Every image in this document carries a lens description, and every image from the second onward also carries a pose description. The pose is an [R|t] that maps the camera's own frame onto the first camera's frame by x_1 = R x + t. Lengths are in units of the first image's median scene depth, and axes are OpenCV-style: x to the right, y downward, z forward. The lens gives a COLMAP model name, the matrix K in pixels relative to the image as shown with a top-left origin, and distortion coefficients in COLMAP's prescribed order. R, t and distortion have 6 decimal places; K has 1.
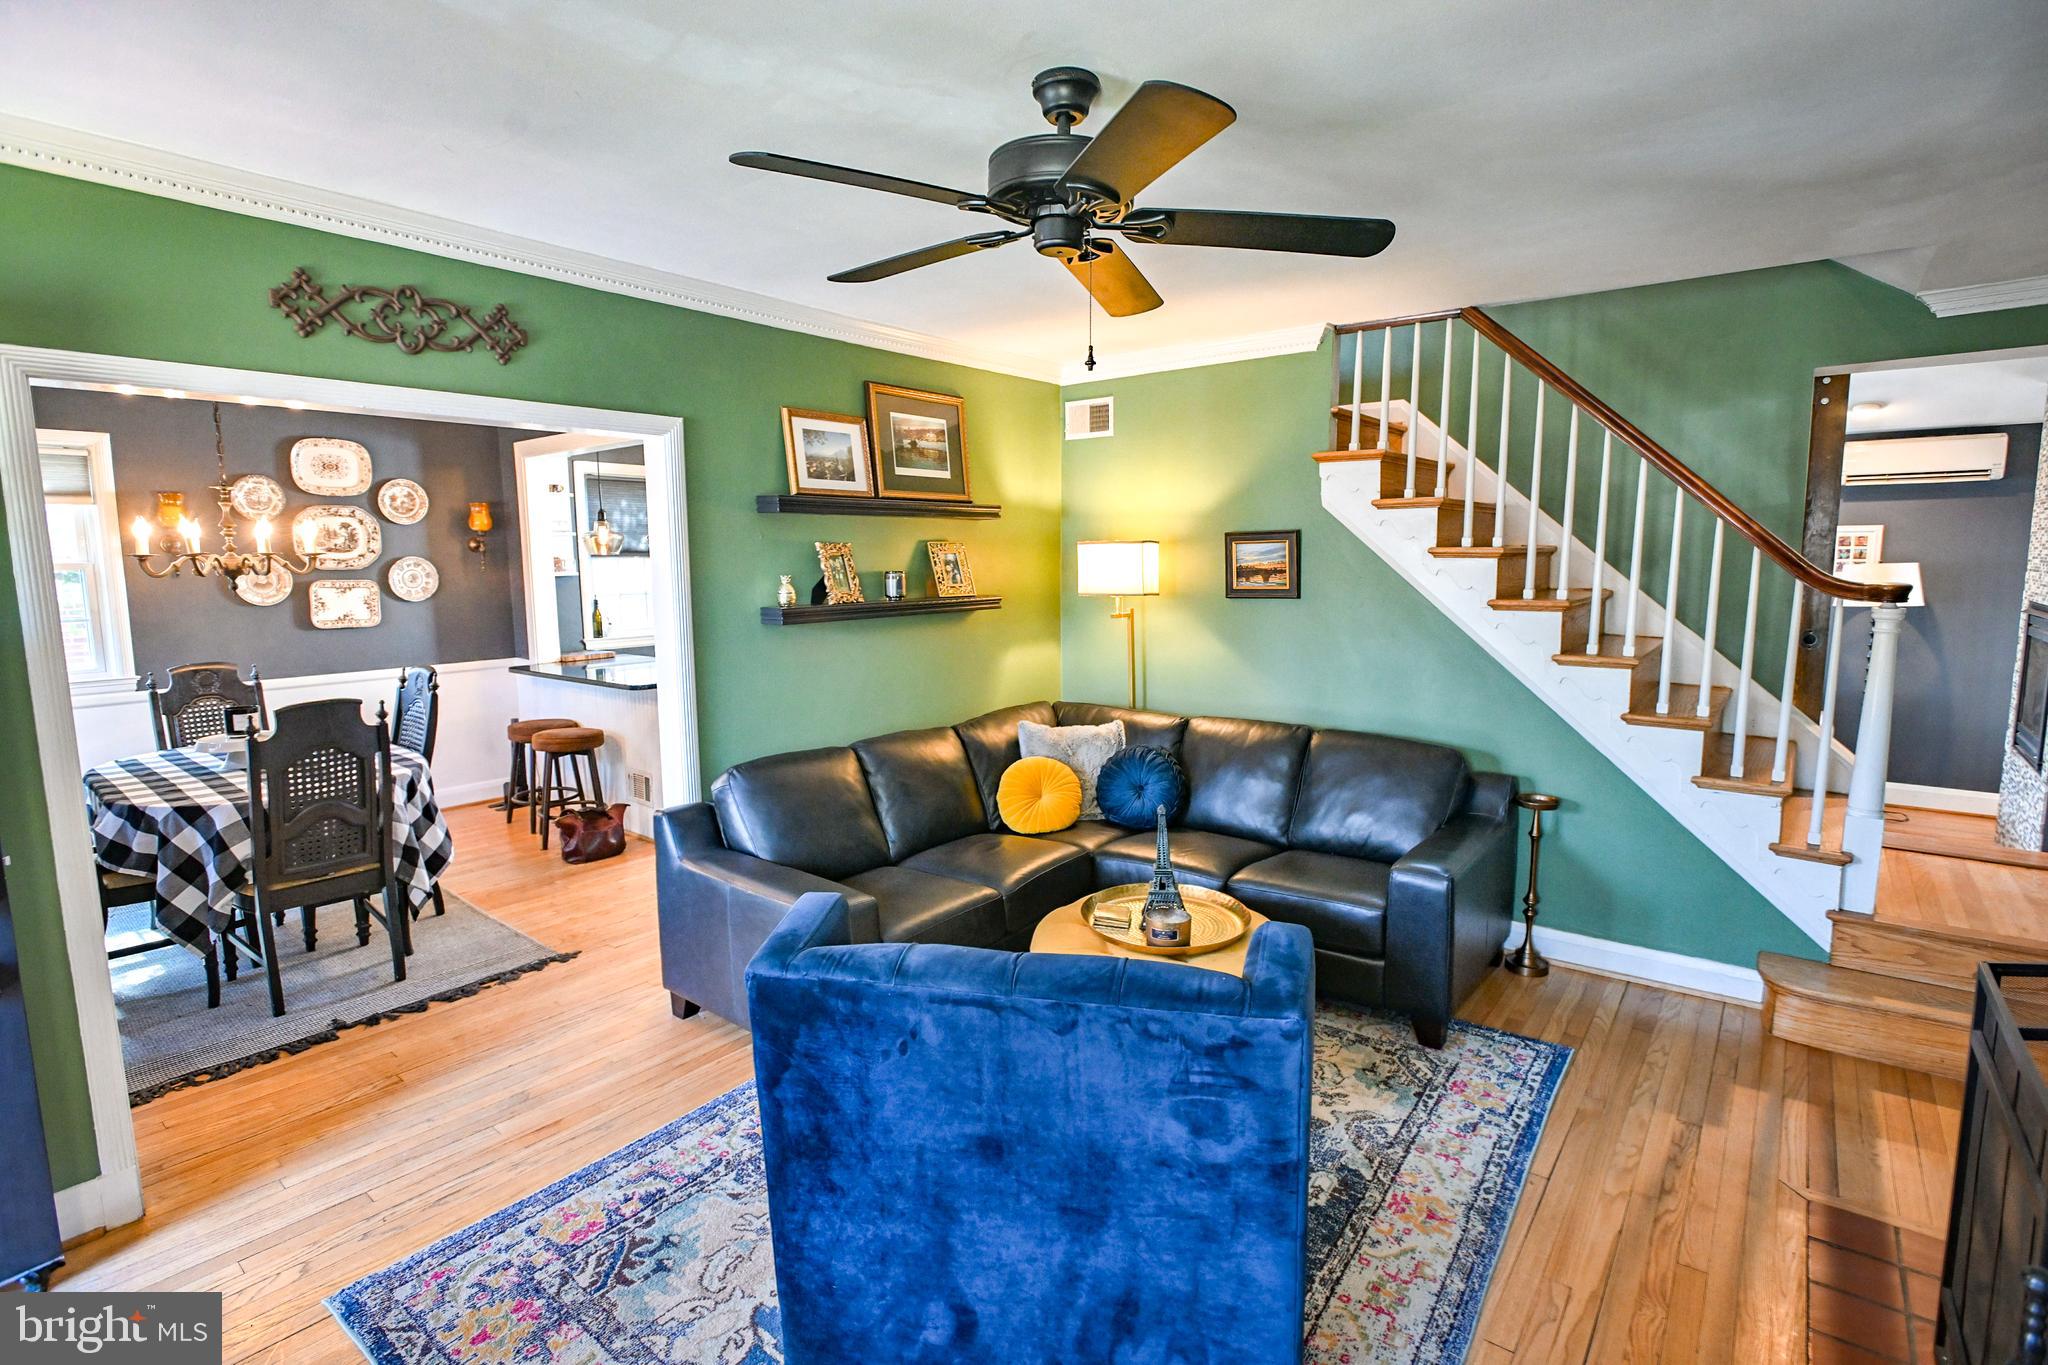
lens RADIAL K [[973.0, 0, 1022.9], [0, 973.0, 670.3], [0, 0, 1]] dist [-0.010981, -0.000679]
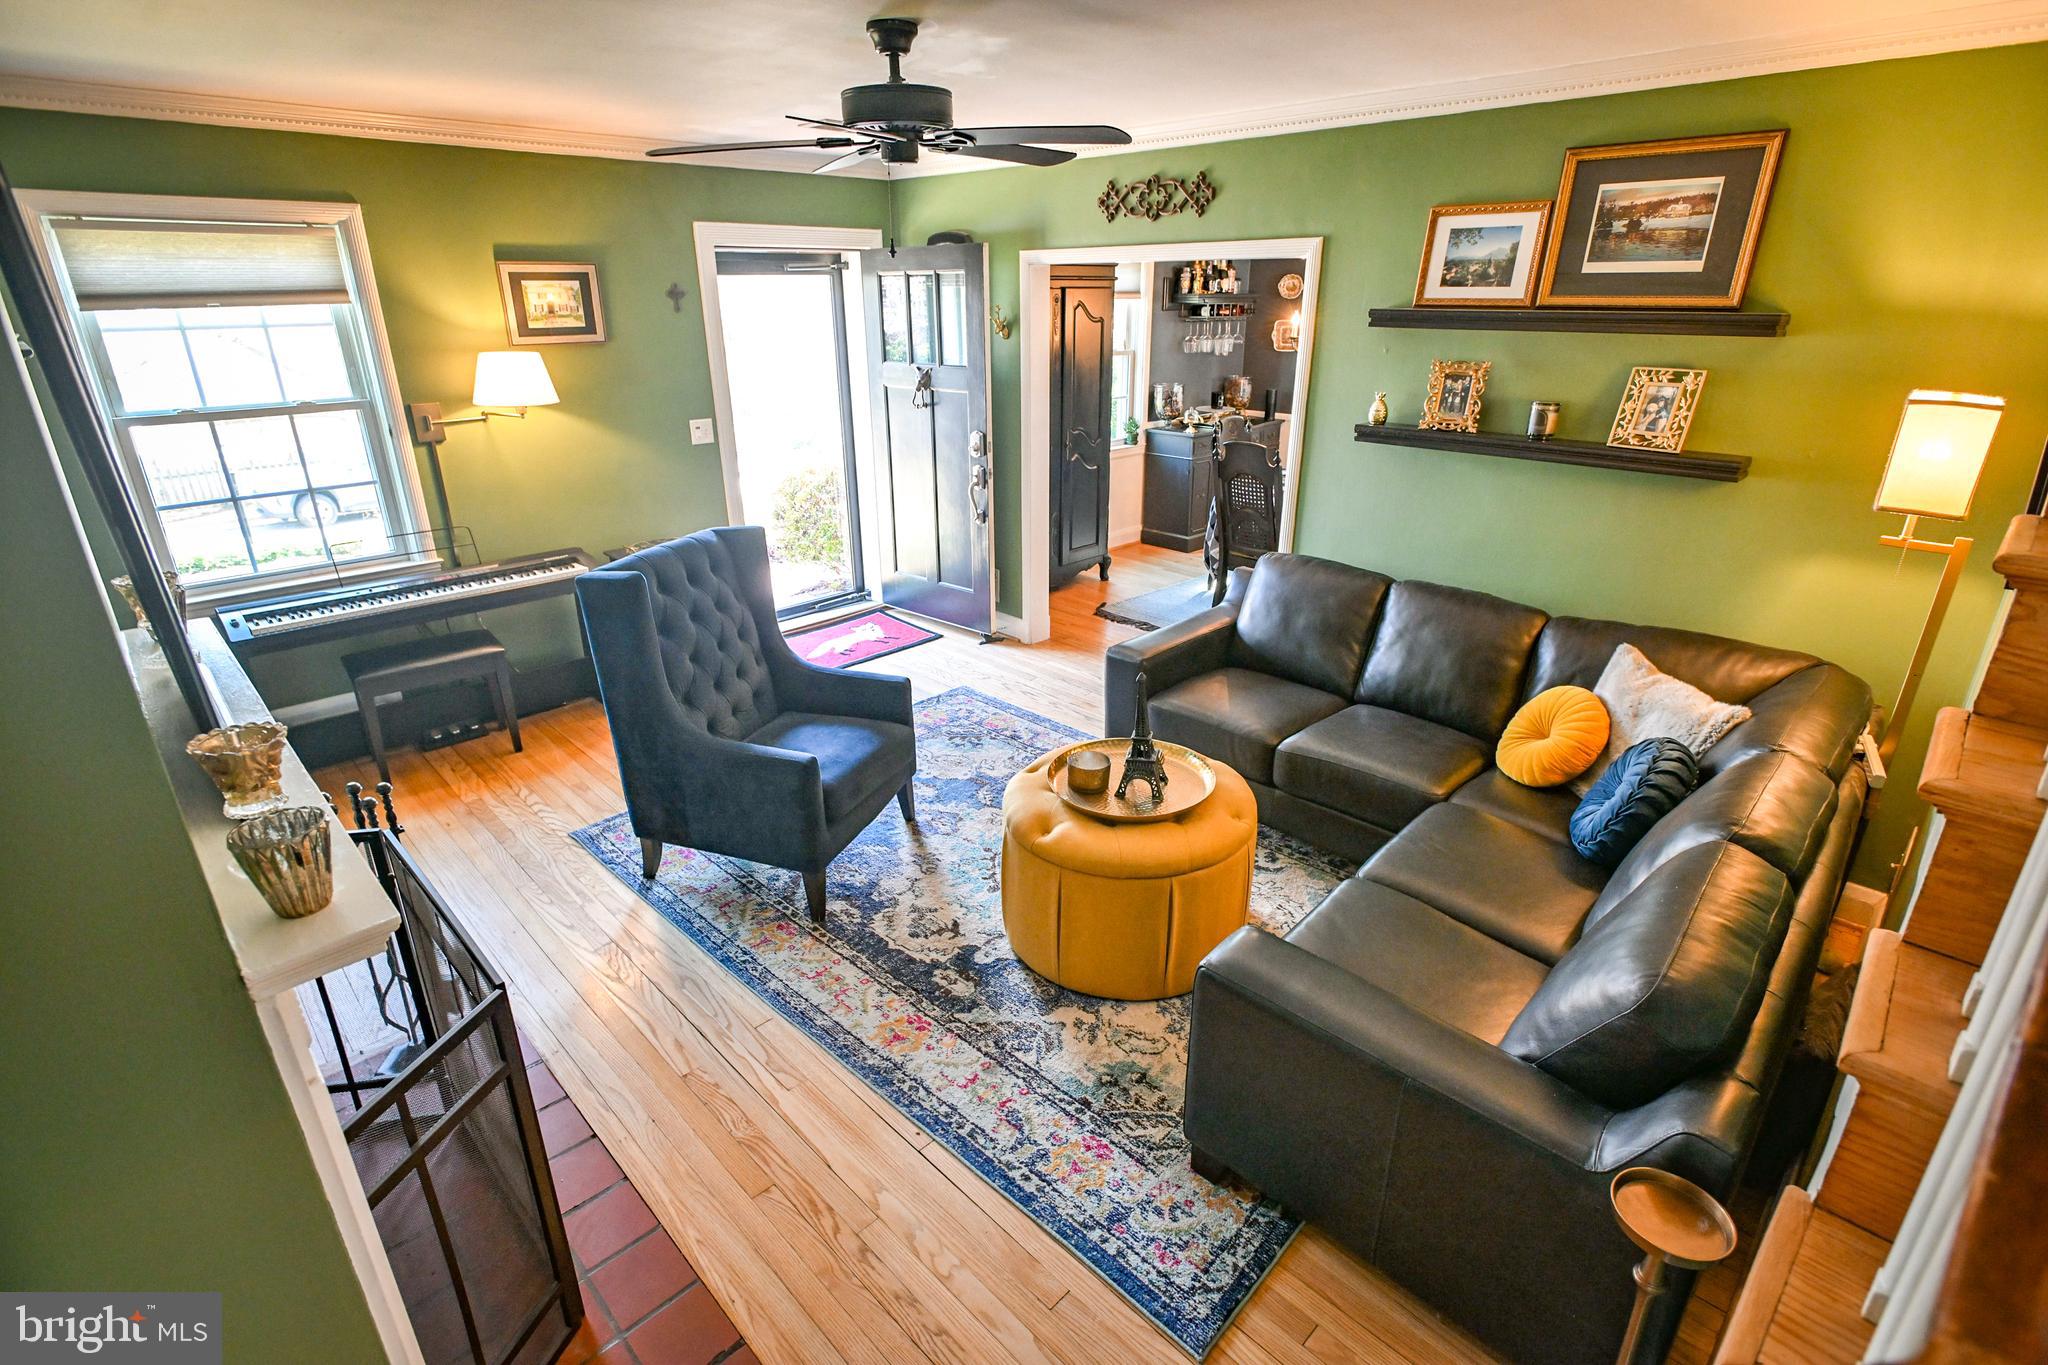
lens RADIAL K [[973.0, 0, 1027.0], [0, 973.0, 673.4], [0, 0, 1]] dist [-0.010981, -0.000679]
pose [[-0.114318, 0.371740, -0.921271, 0.742270], [-0.112430, 0.916552, 0.383787, -0.156975], [0.987062, 0.147452, -0.062984, 0.668235]]
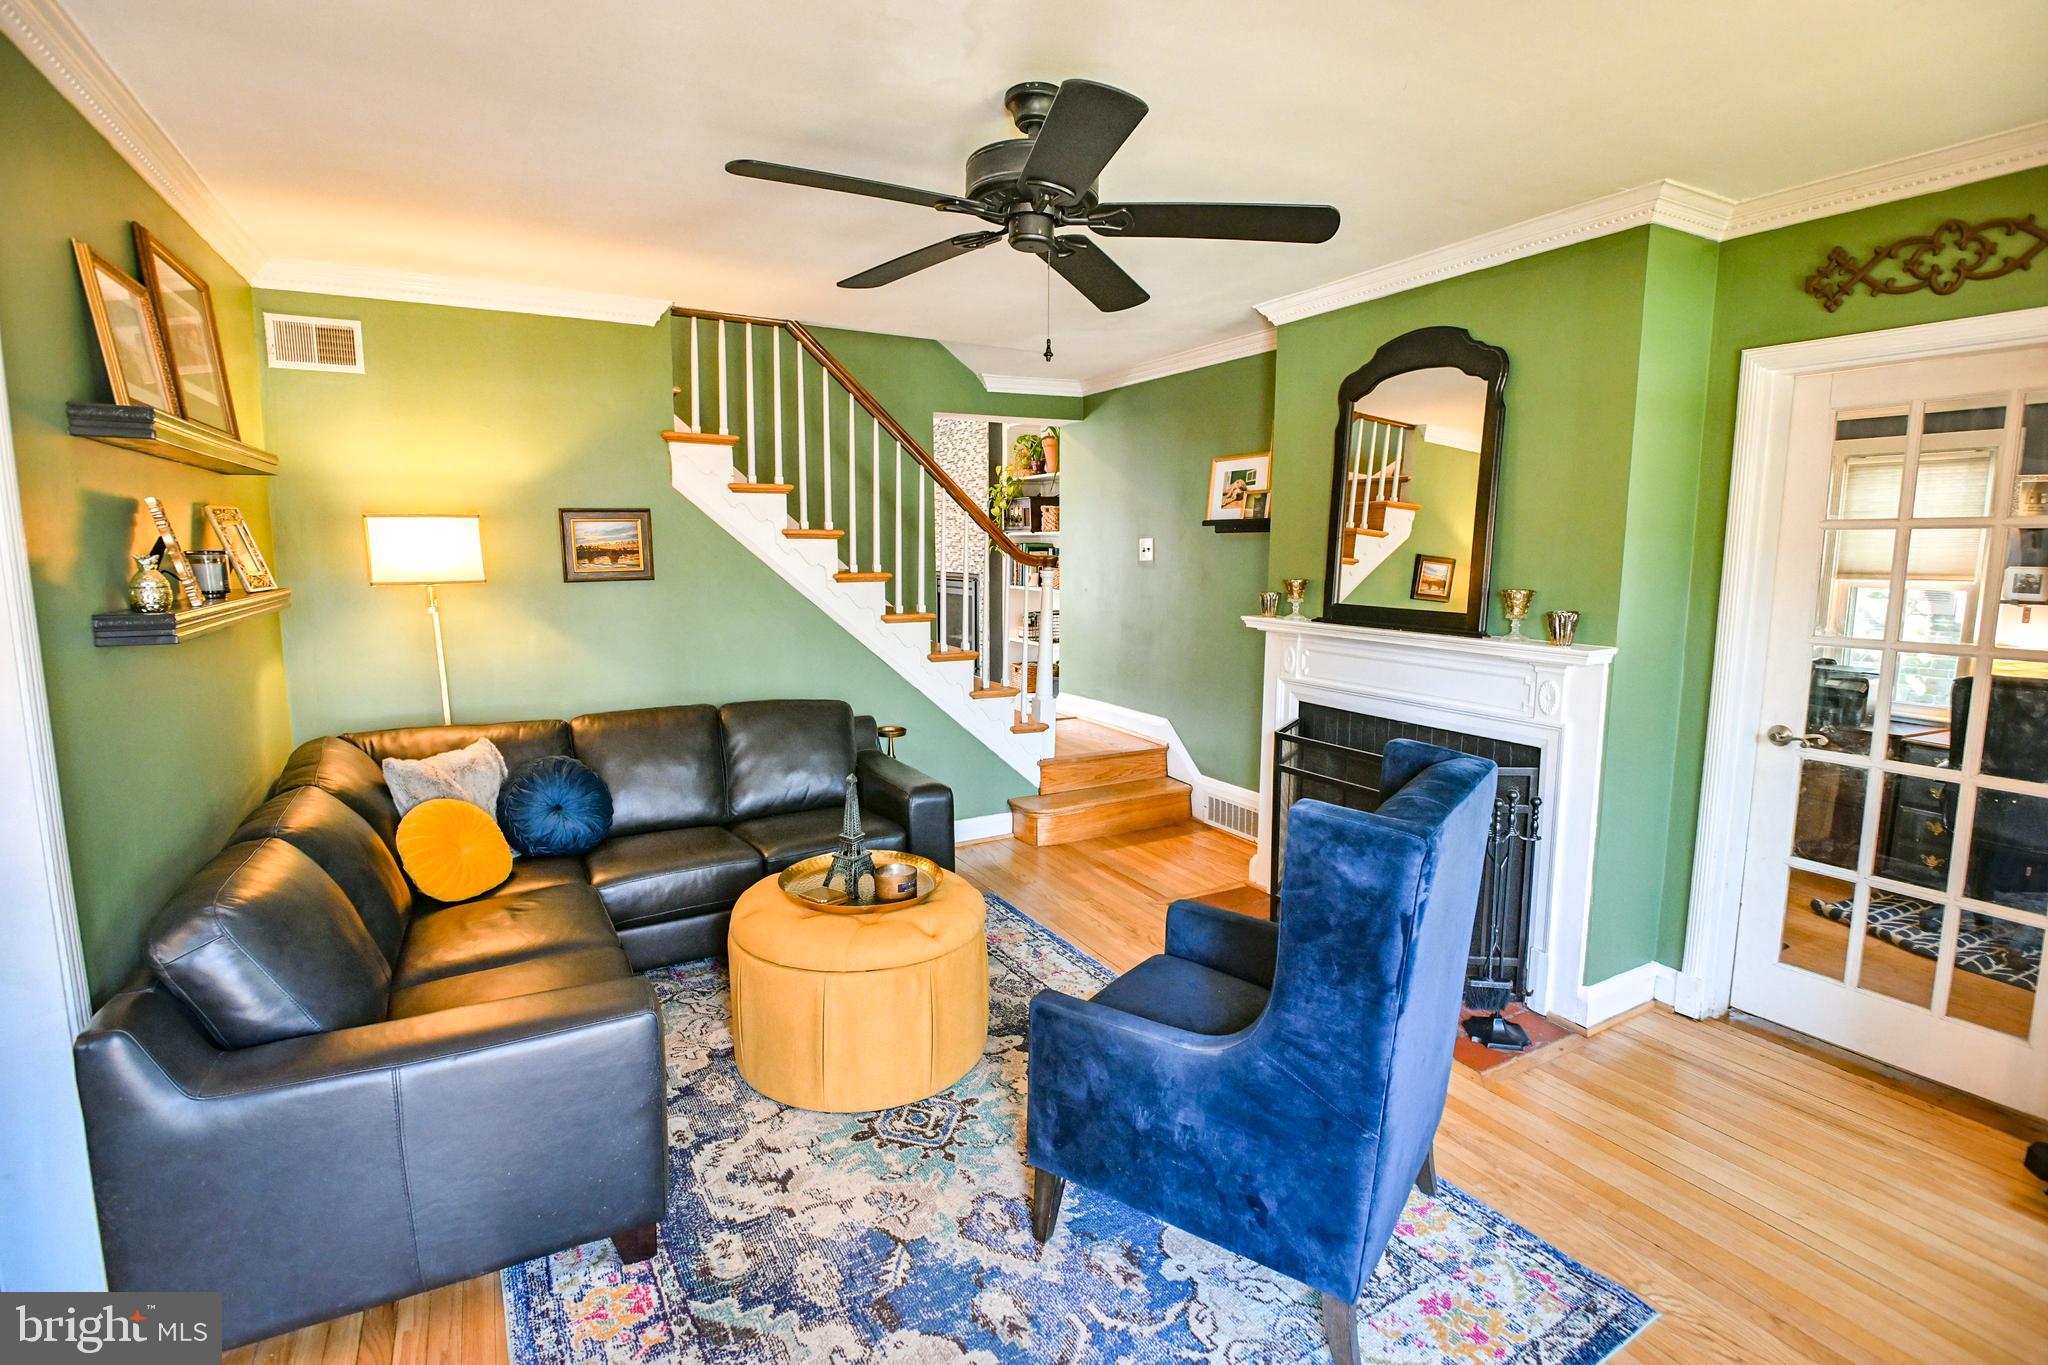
lens RADIAL K [[973.0, 0, 1026.3], [0, 973.0, 672.1], [0, 0, 1]] dist [-0.010981, -0.000679]
pose [[0.384881, -0.112048, 0.916140, -0.501687], [0.104296, 0.991526, 0.077452, -0.019581], [-0.917054, 0.065740, 0.393306, 0.297355]]
